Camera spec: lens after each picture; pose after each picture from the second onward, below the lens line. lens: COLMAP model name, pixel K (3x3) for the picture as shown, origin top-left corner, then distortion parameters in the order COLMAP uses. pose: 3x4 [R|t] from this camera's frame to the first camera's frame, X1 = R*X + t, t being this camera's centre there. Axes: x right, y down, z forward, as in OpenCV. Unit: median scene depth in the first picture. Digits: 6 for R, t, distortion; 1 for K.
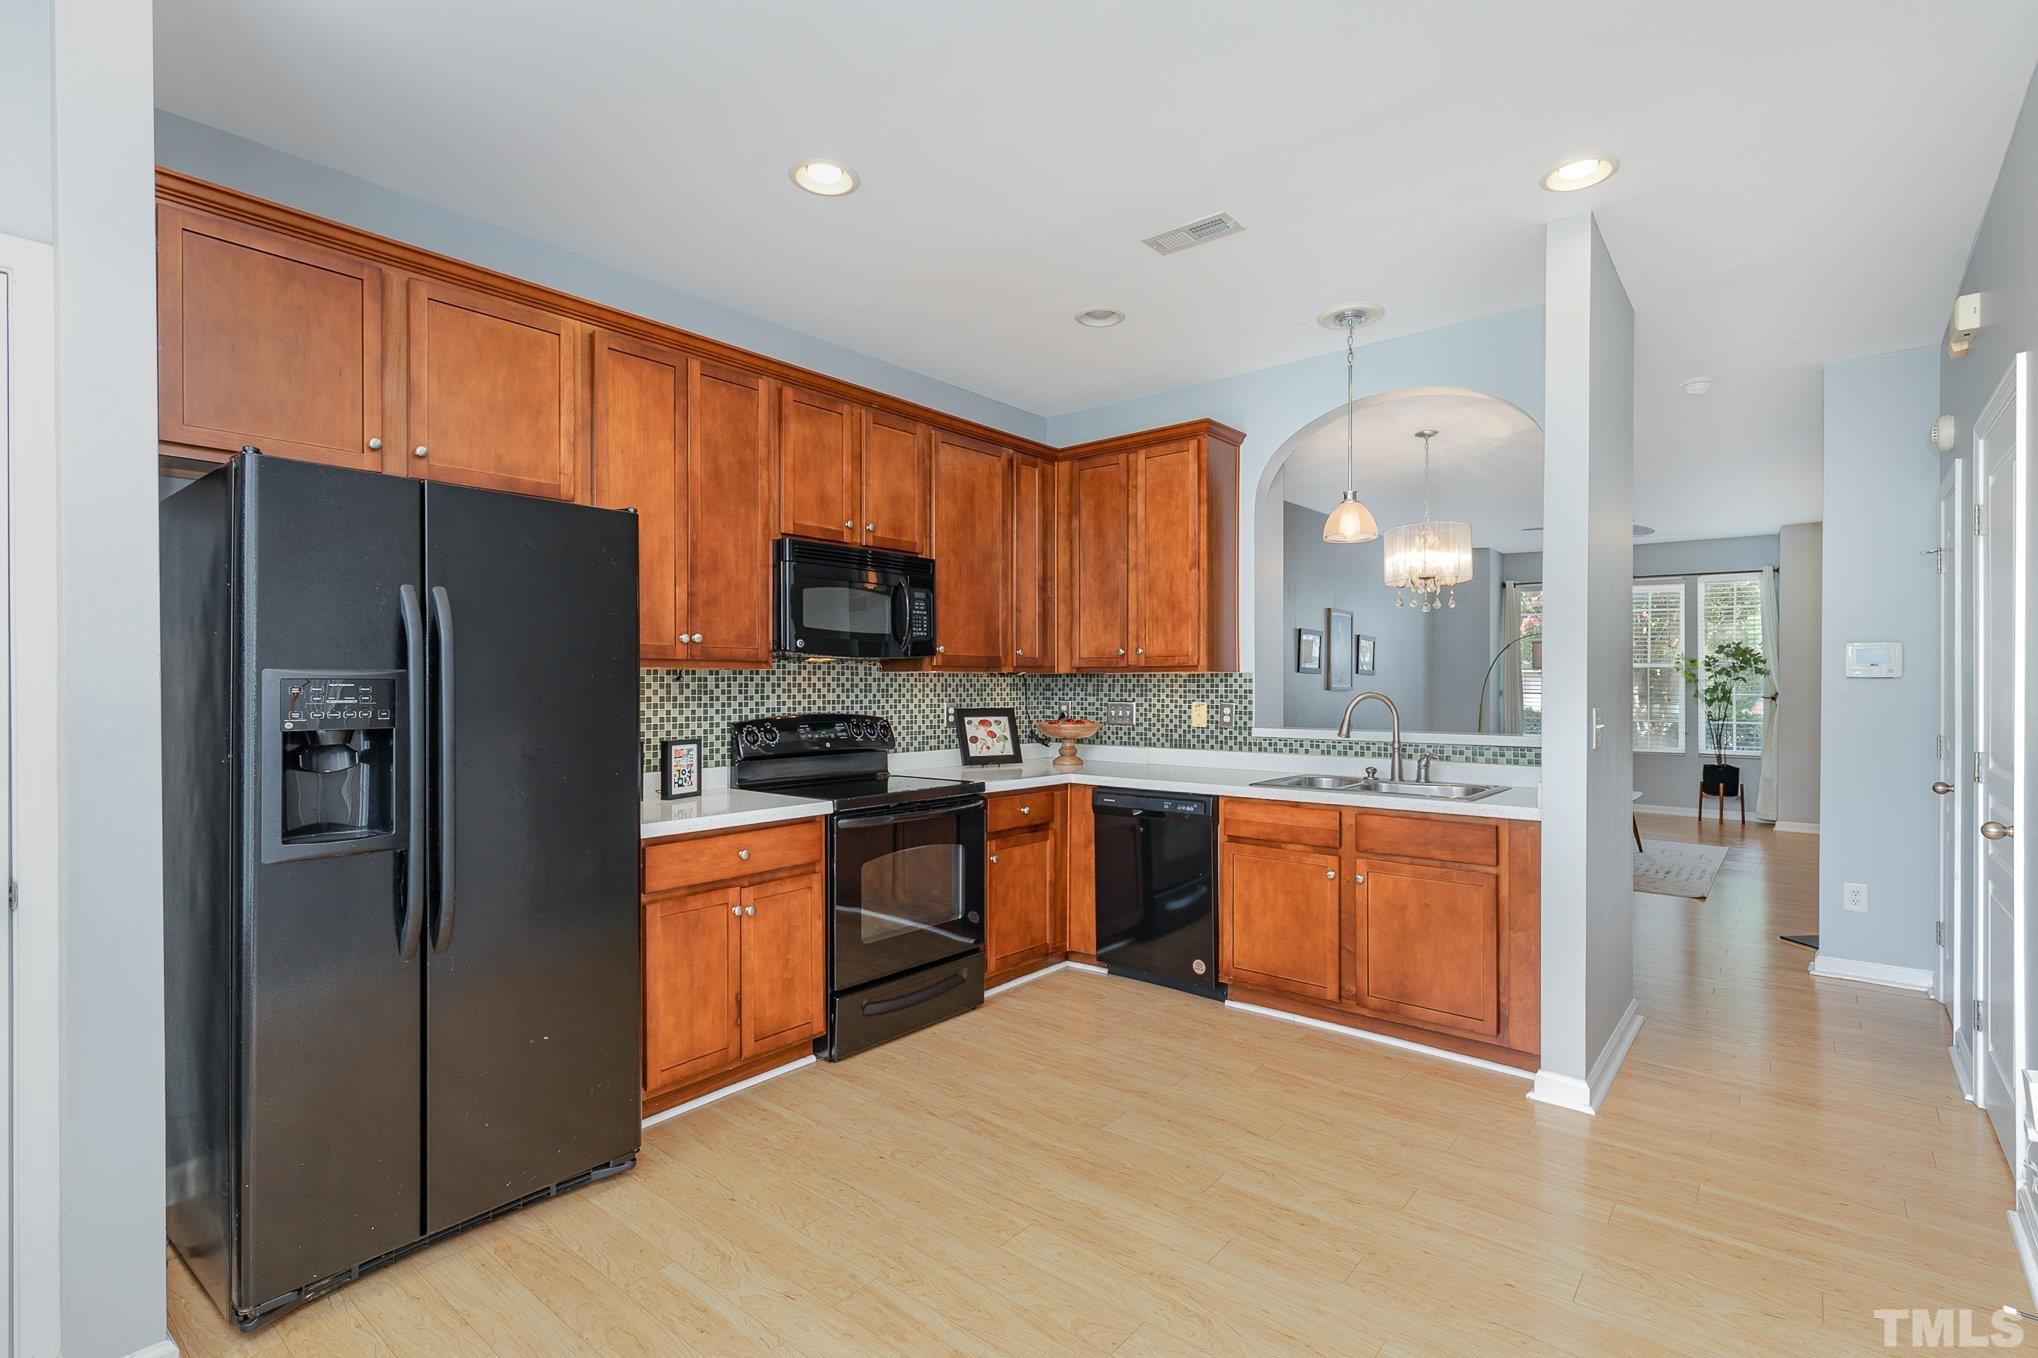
lens RADIAL K [[927.8, 0, 1036.5], [0, 927.8, 629.7], [0, 0, 1]] dist [-0.002872, -0.000919]
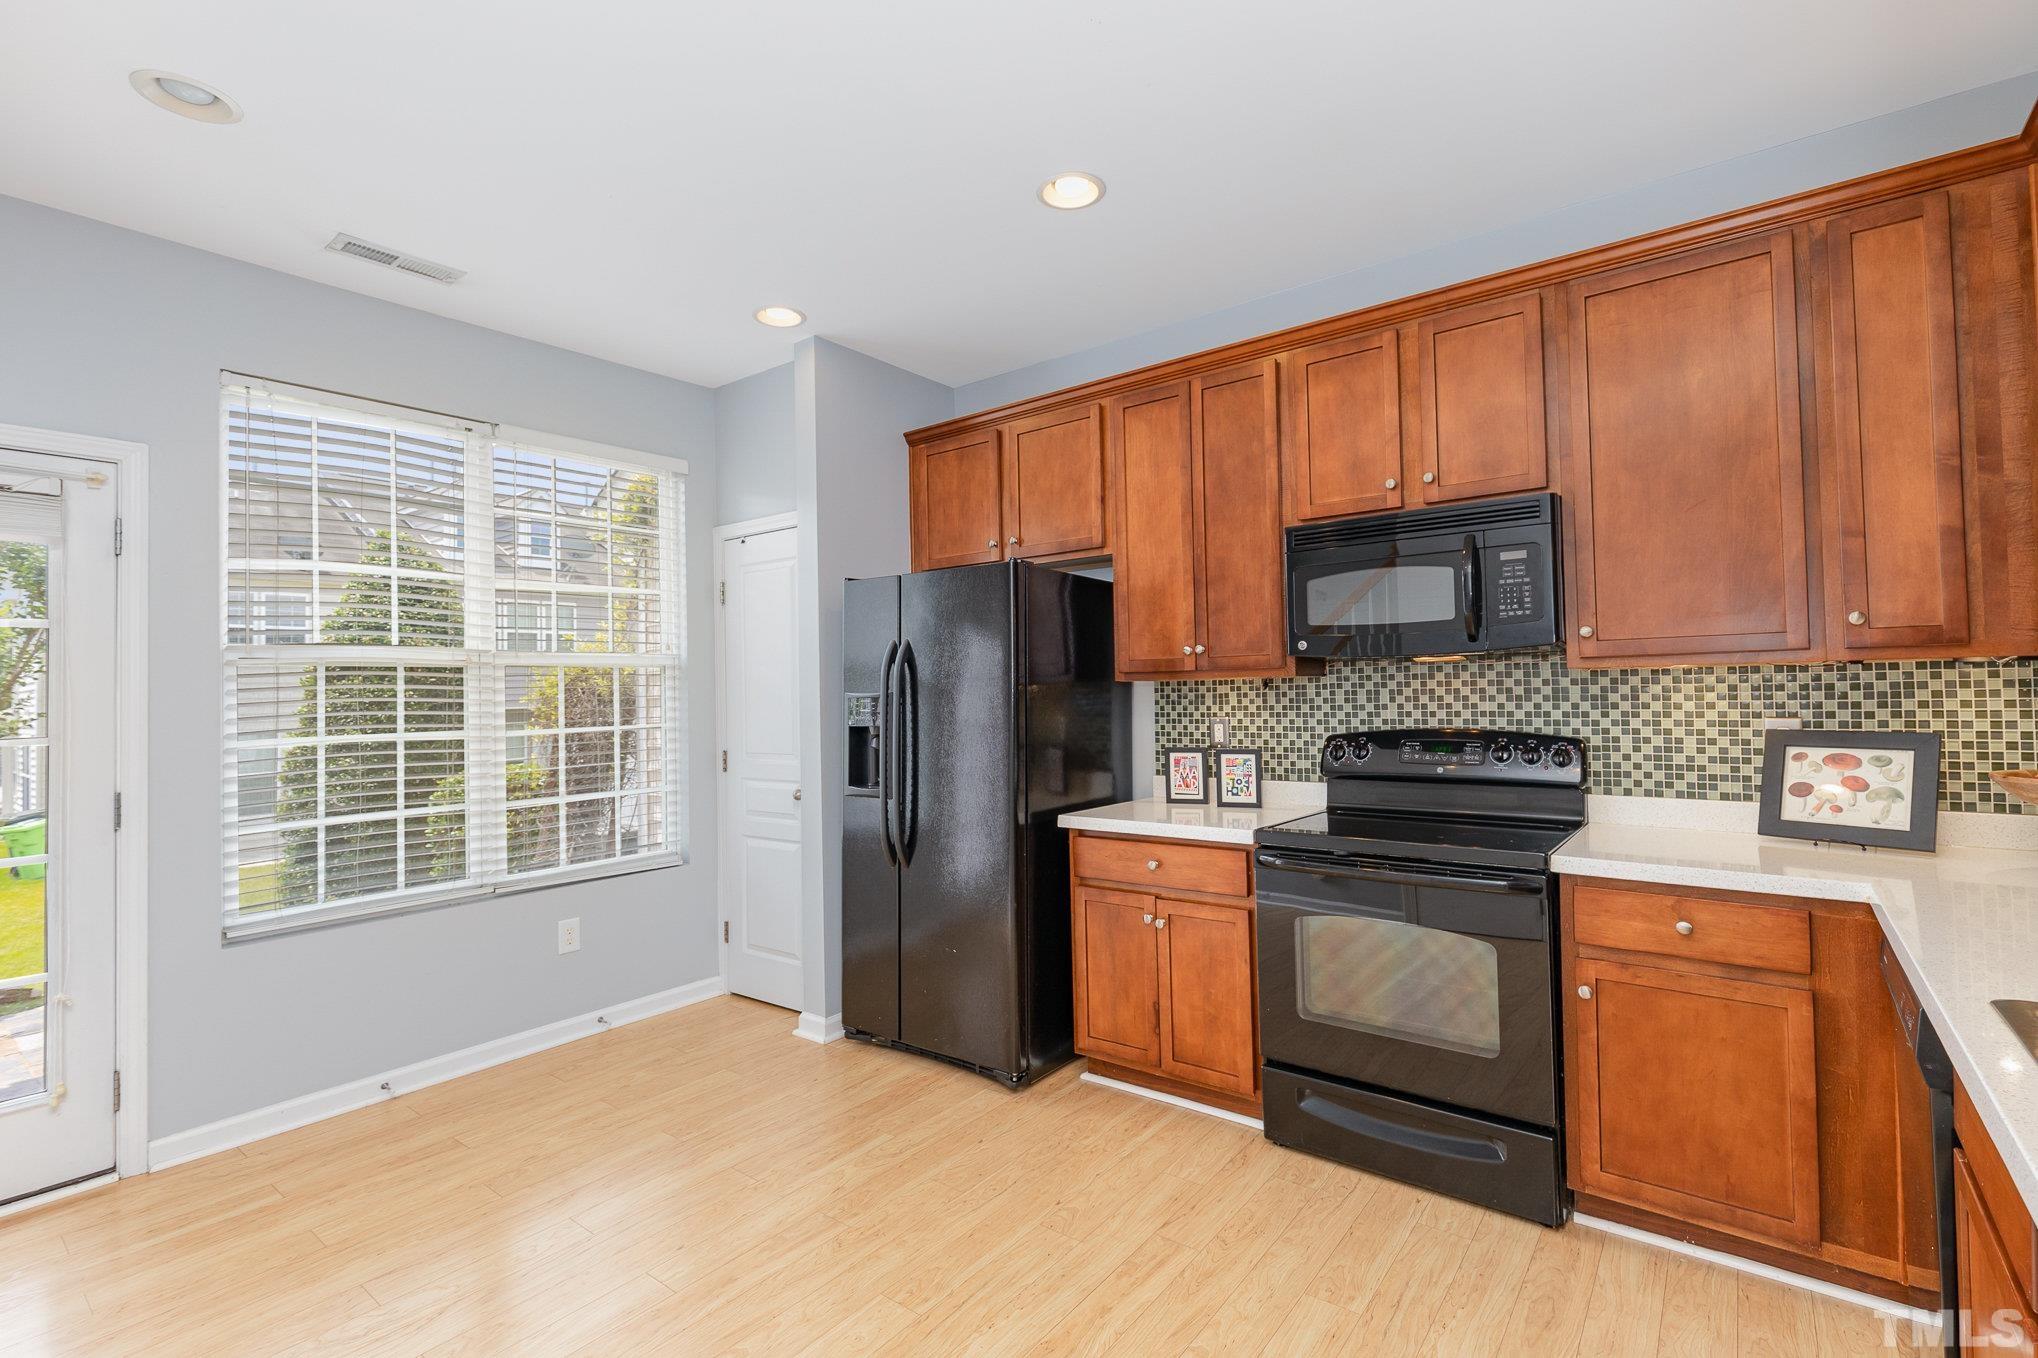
lens RADIAL K [[927.8, 0, 1041.1], [0, 927.8, 624.0], [0, 0, 1]] dist [-0.002872, -0.000919]
pose [[0.027817, -0.073597, -0.996900, 0.521220], [0.077054, 0.994476, -0.071269, 0.032575], [0.996639, -0.074833, 0.033334, 0.637405]]
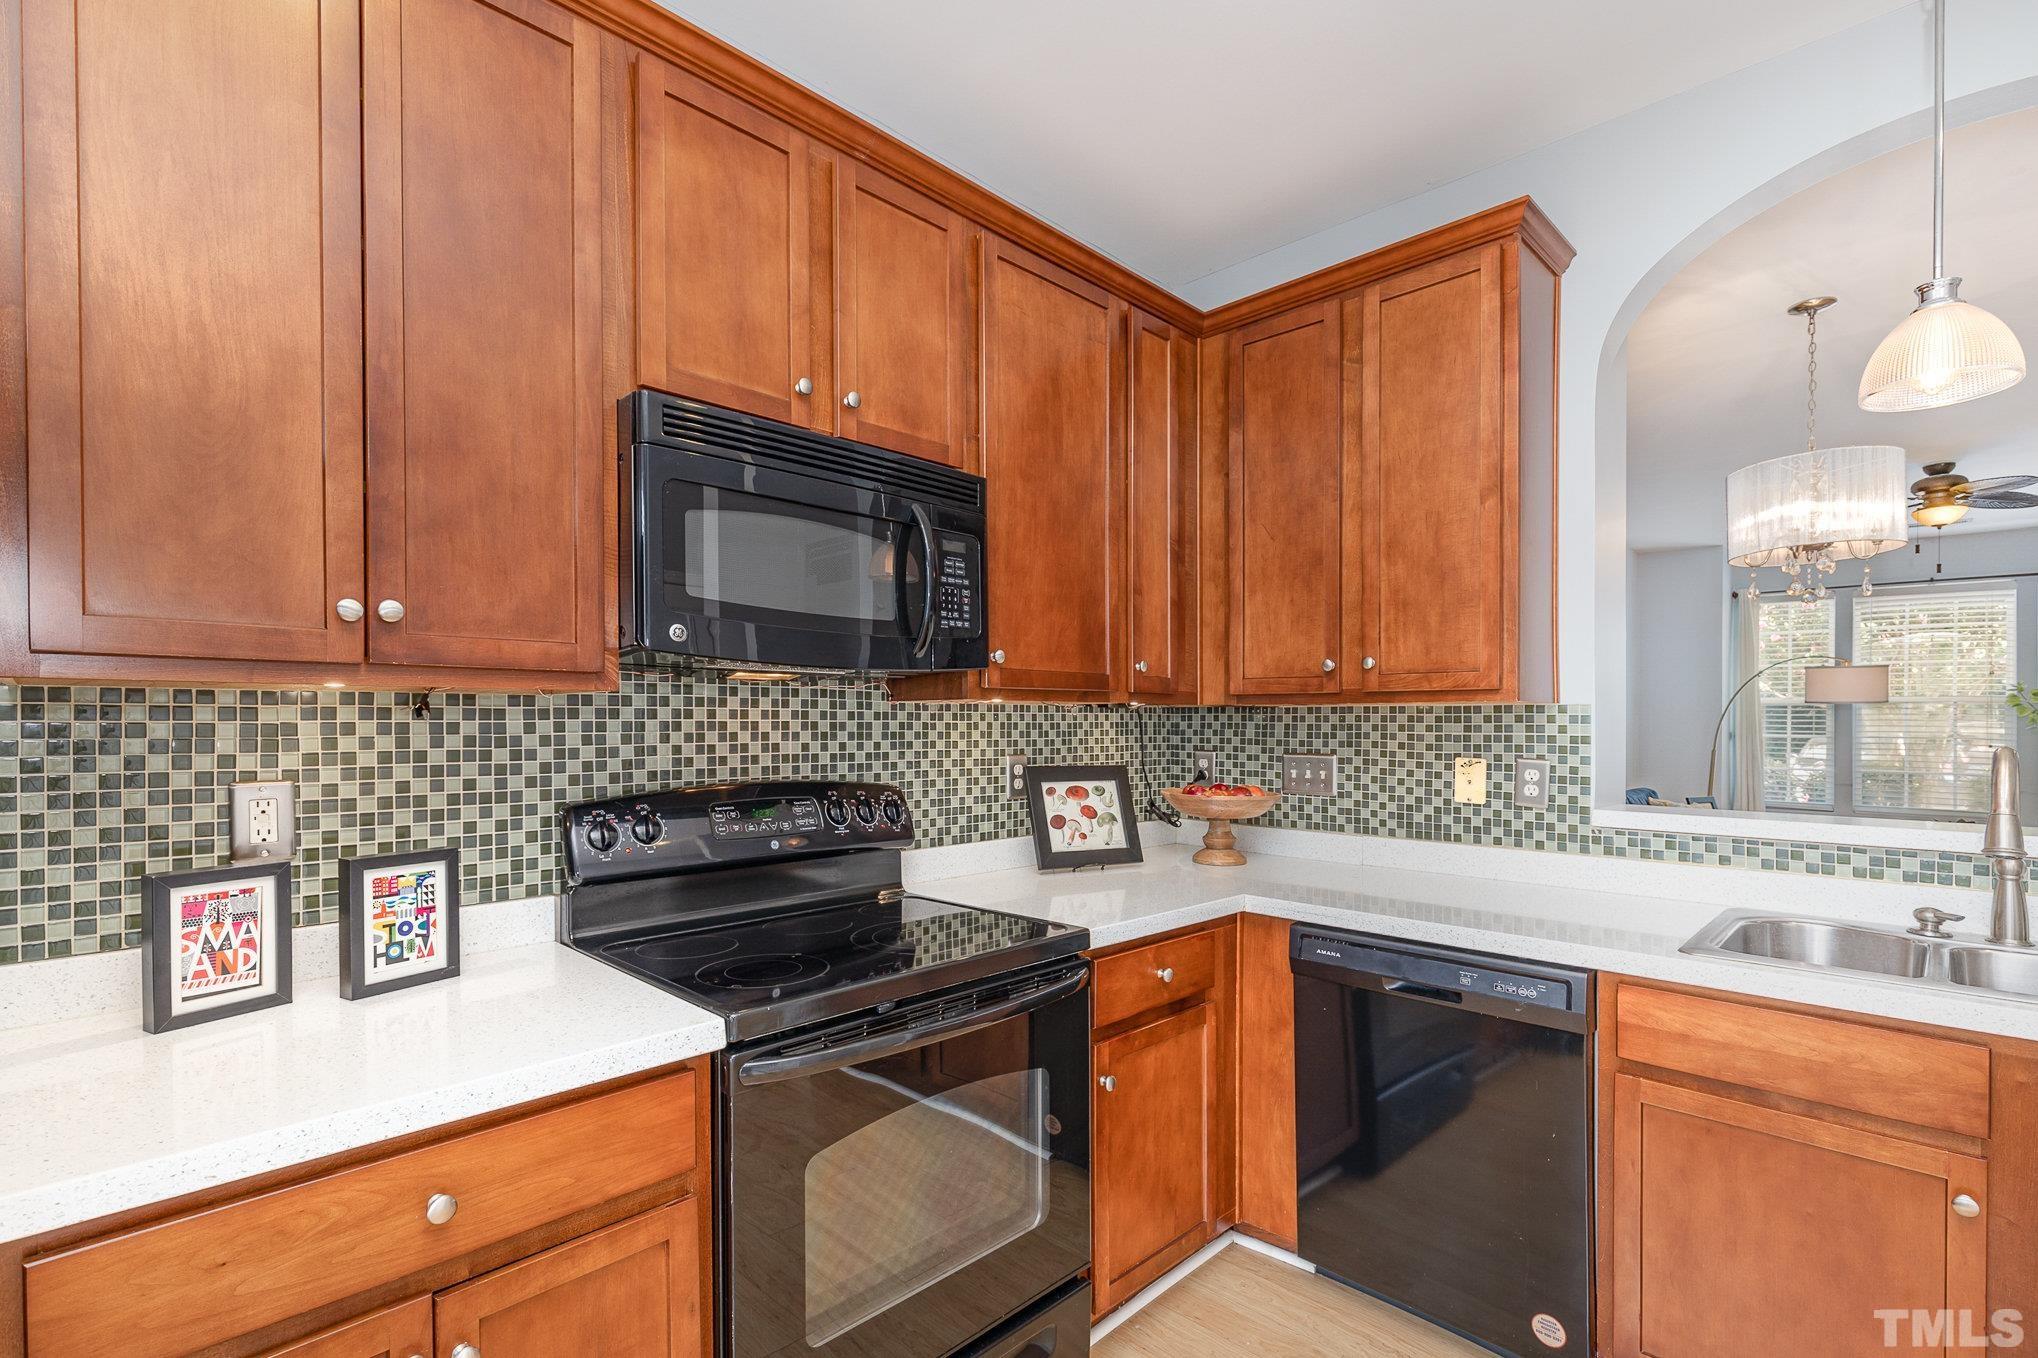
lens RADIAL K [[927.8, 0, 1007.8], [0, 927.8, 715.1], [0, 0, 1]] dist [-0.002872, -0.000919]
pose [[0.994956, 0.002129, -0.100289, -0.047675], [0.003144, 0.998622, 0.052389, 0.027184], [0.100262, -0.052440, 0.993578, 0.502351]]
